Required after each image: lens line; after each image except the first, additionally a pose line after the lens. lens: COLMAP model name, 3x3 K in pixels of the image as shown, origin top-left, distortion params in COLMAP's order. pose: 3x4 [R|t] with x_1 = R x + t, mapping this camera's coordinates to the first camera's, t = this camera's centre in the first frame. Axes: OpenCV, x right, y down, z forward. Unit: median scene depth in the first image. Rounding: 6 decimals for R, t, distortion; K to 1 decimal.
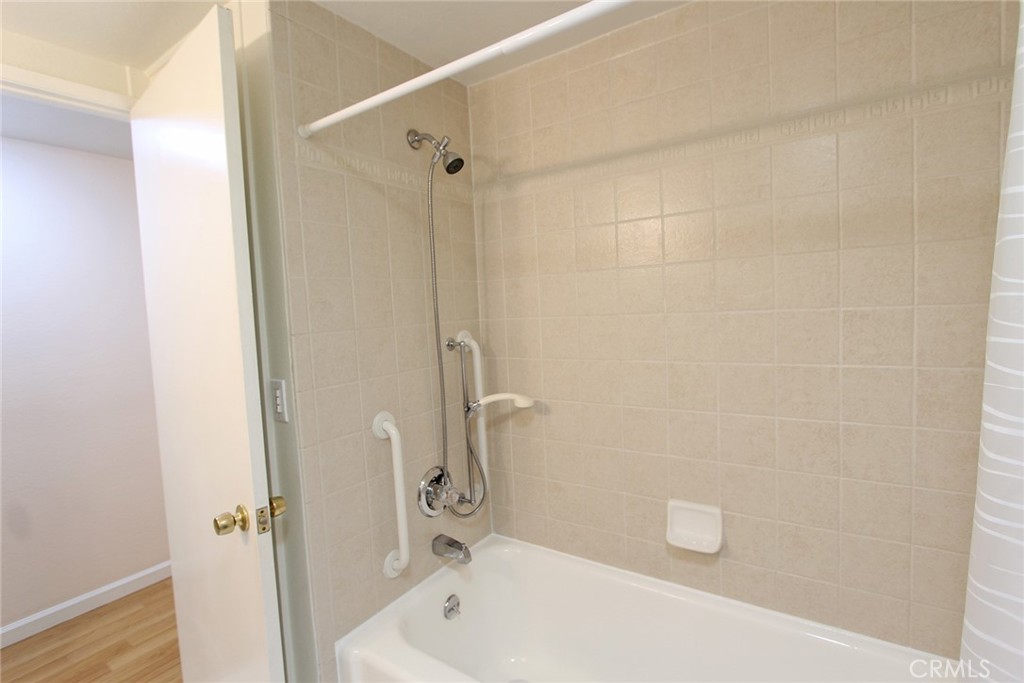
lens RADIAL K [[474.7, 0, 504.7], [0, 474.7, 336.4], [0, 0, 1]] dist [-0.013146, 0.001325]
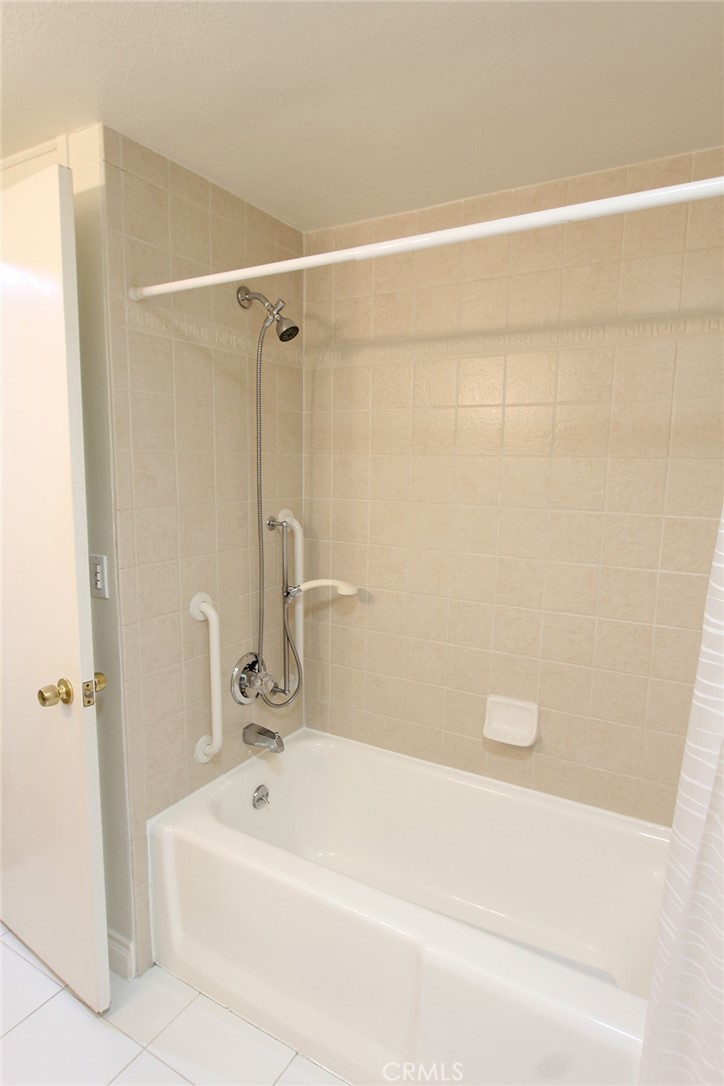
lens RADIAL K [[613.0, 0, 352.1], [0, 613.0, 550.6], [0, 0, 1]] dist [0.001056, -0.000066]
pose [[0.996425, 0.053592, 0.065312, -0.039248], [-0.058478, 0.995440, 0.075356, -0.036641], [-0.060976, -0.078906, 0.995015, -0.242847]]
